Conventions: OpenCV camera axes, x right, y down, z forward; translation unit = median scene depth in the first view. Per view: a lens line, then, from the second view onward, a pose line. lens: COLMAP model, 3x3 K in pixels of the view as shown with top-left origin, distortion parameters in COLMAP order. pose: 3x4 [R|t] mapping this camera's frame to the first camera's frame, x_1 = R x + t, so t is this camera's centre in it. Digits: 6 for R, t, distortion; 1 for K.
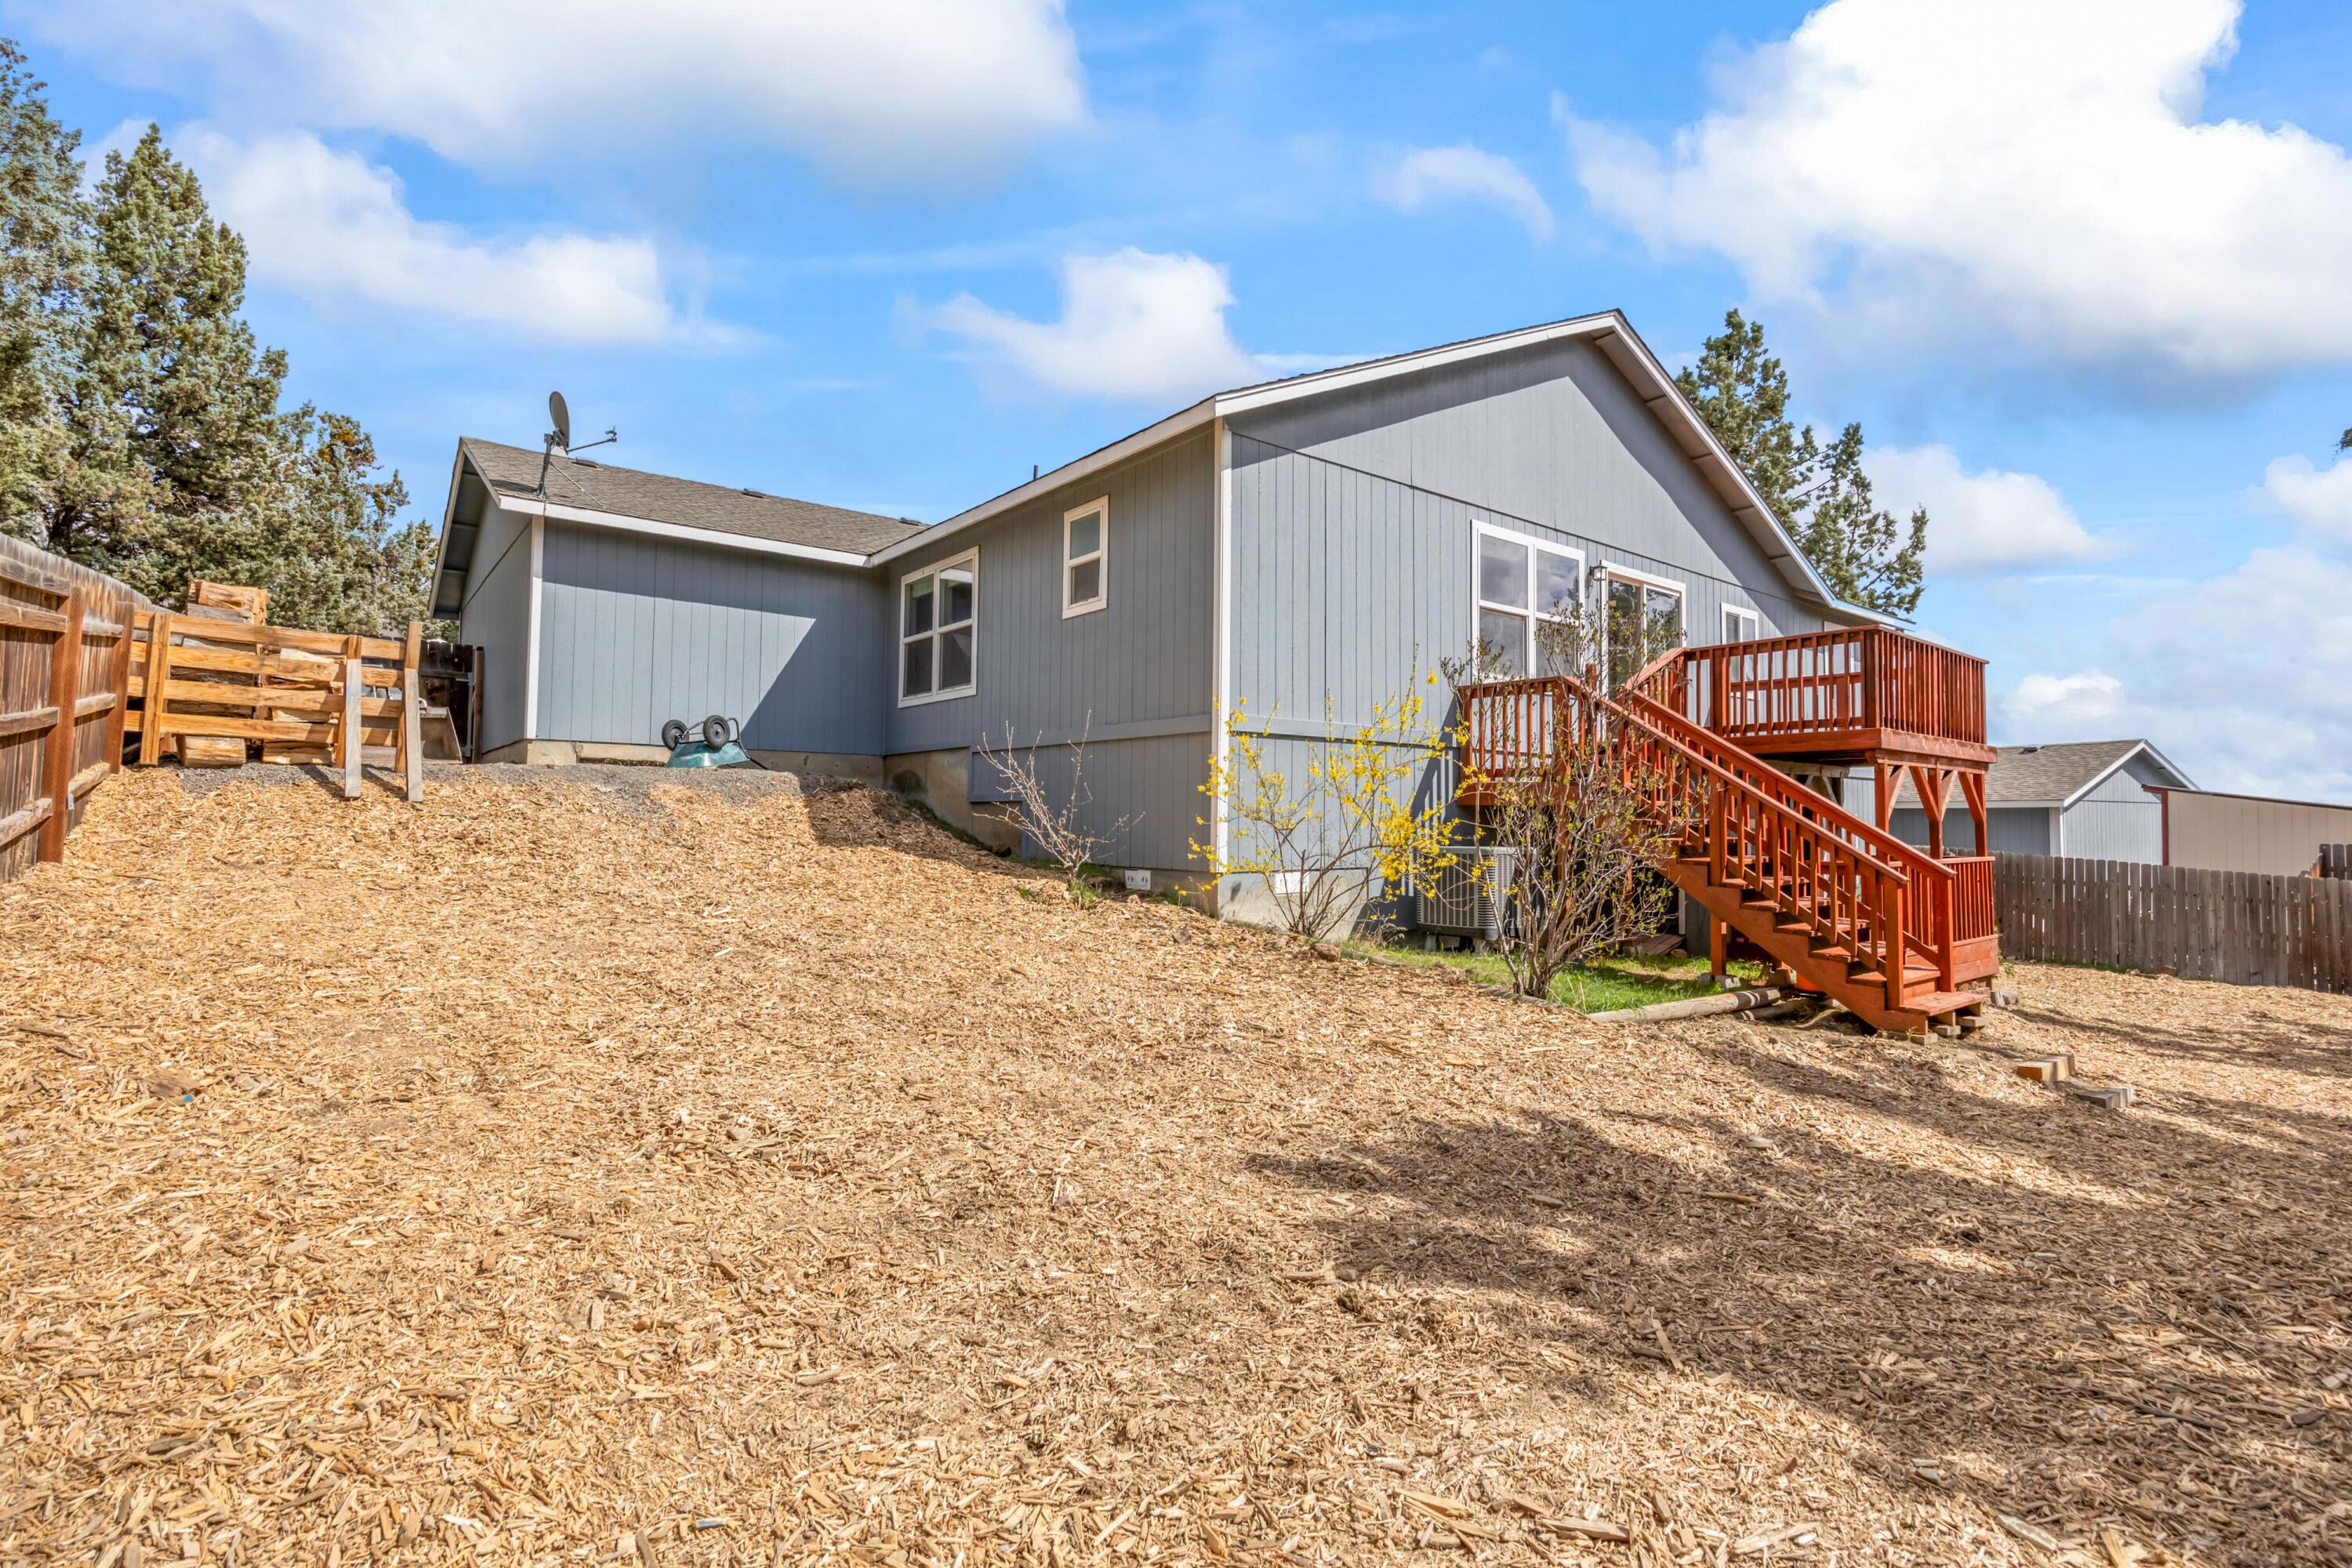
lens RADIAL K [[1080.1, 0, 1176.0], [0, 1080.1, 784.0], [0, 0, 1]] dist [-0.015414, 0.000277]
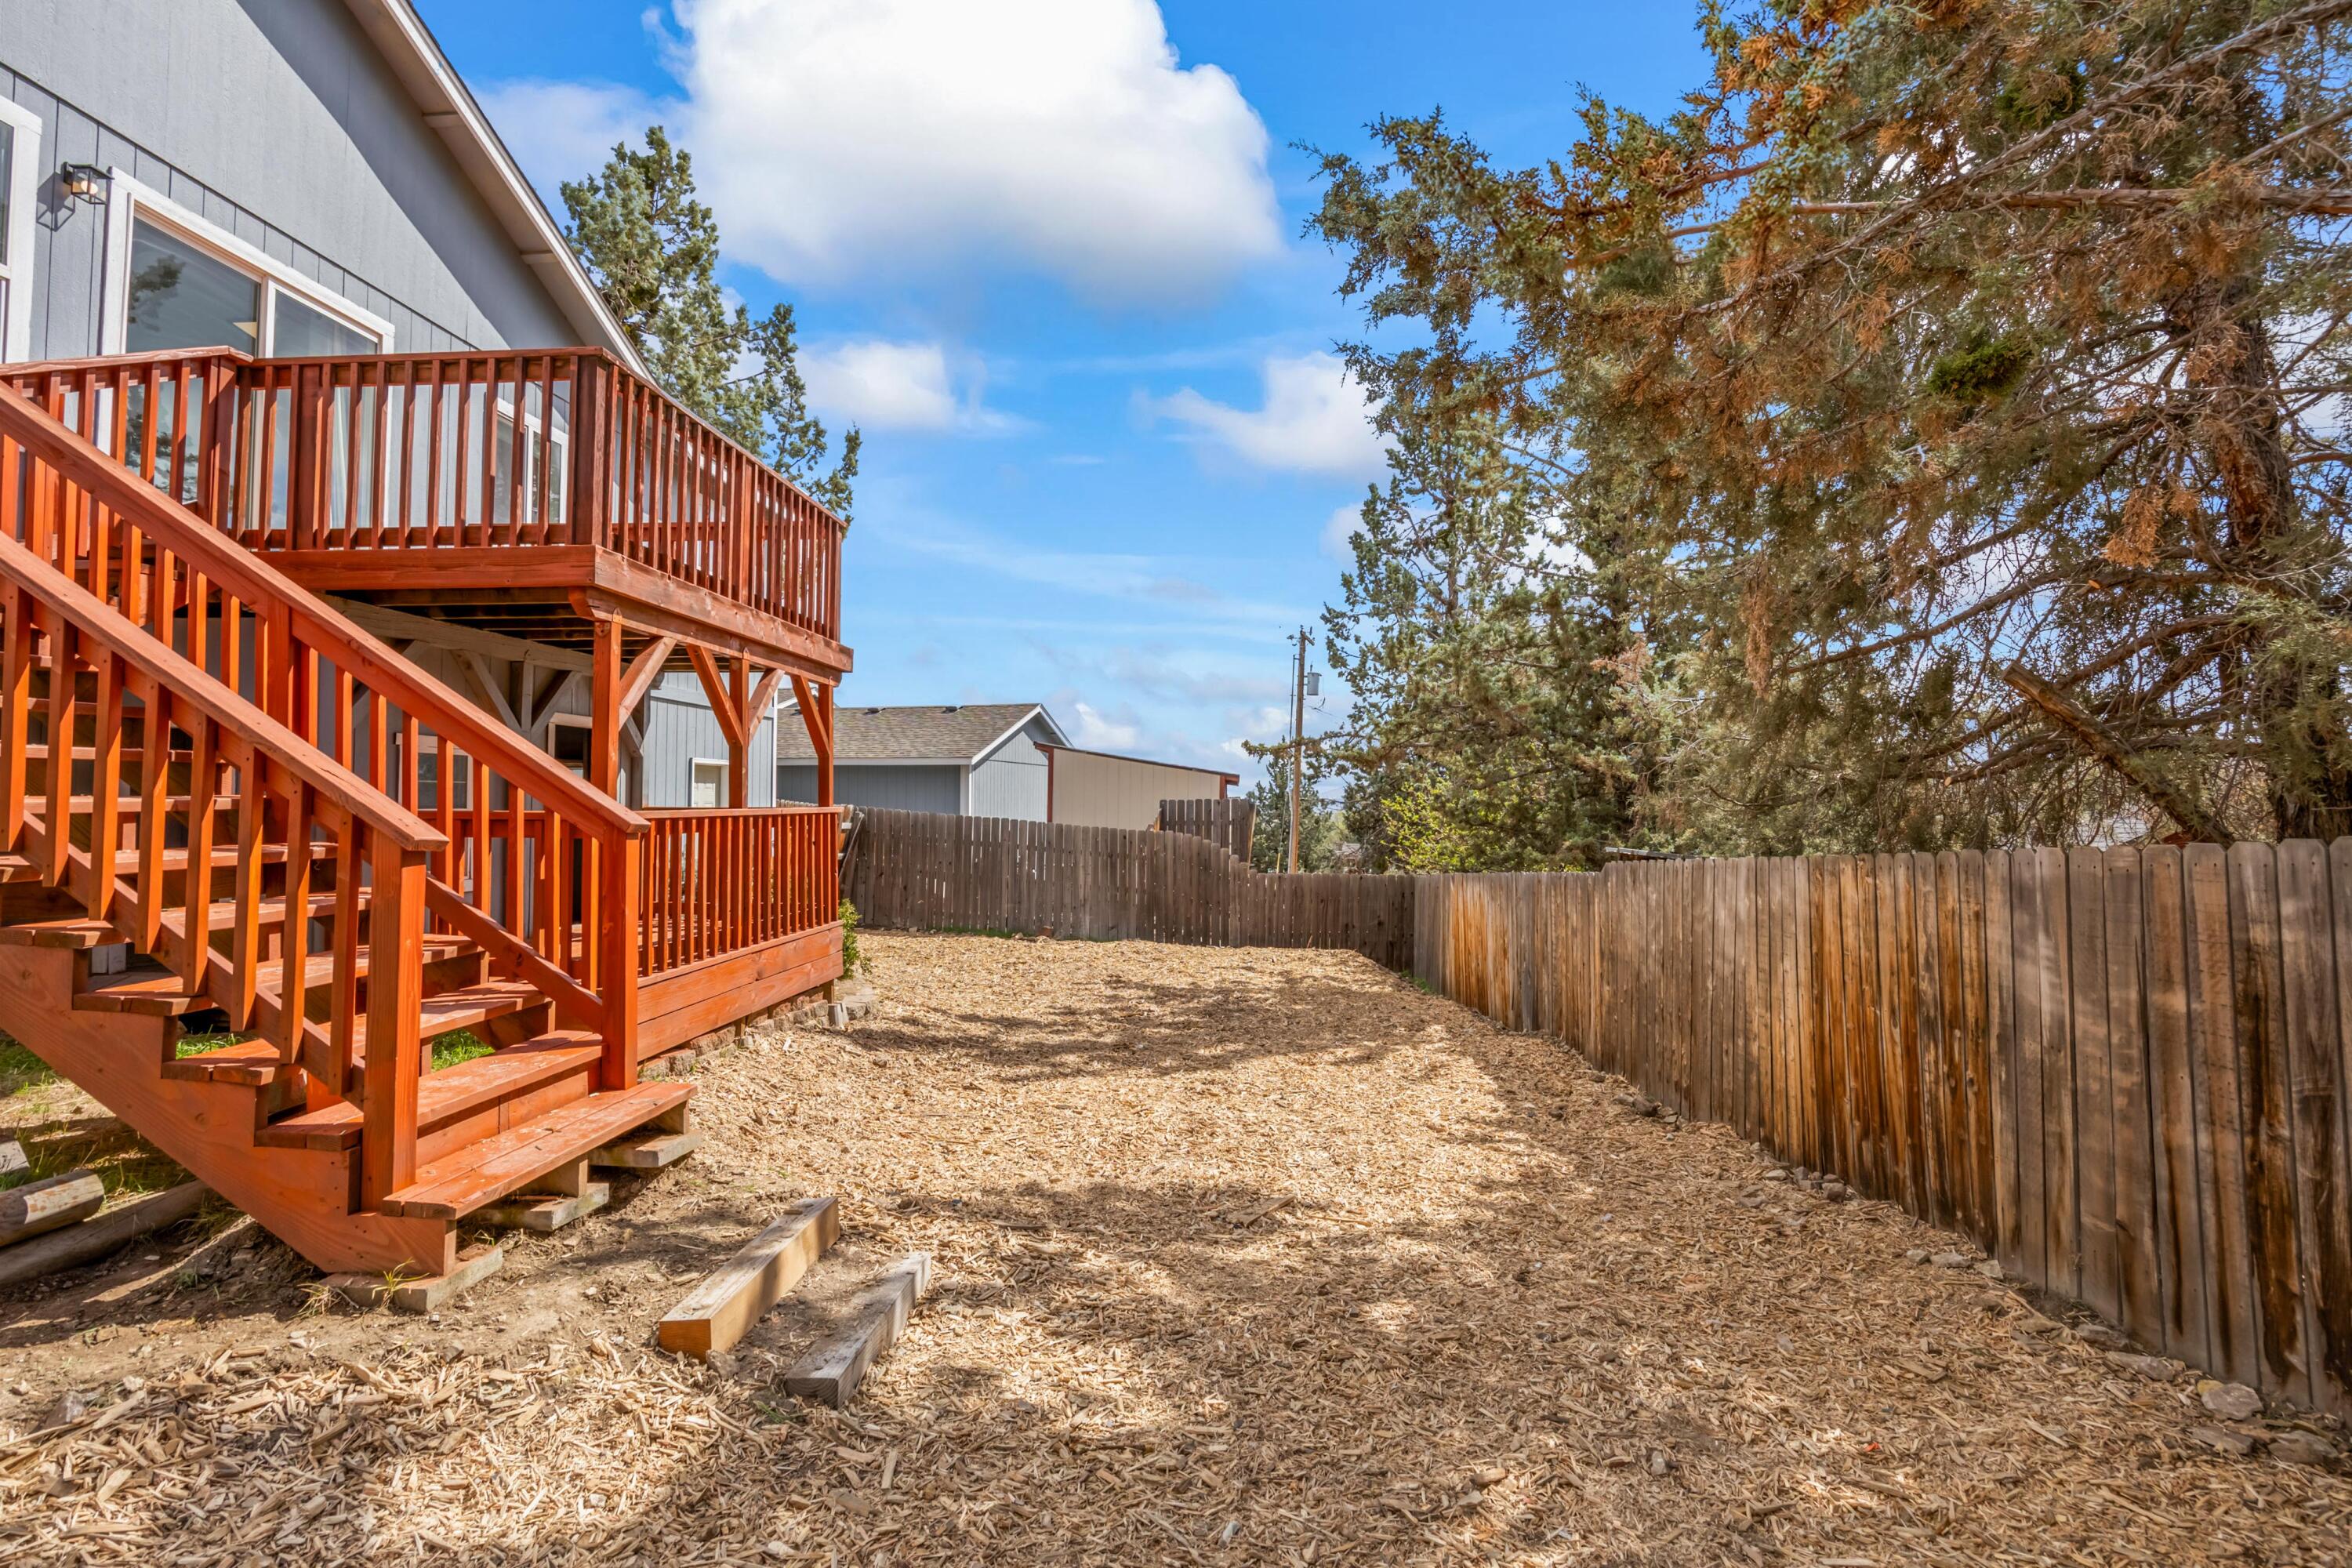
lens RADIAL K [[1080.1, 0, 1176.0], [0, 1080.1, 784.0], [0, 0, 1]] dist [-0.015414, 0.000277]
pose [[0.659796, 0.009683, 0.751382, 0.260723], [-0.027256, 0.999567, 0.011052, 0.027161], [-0.750950, -0.027772, 0.659775, 0.259128]]
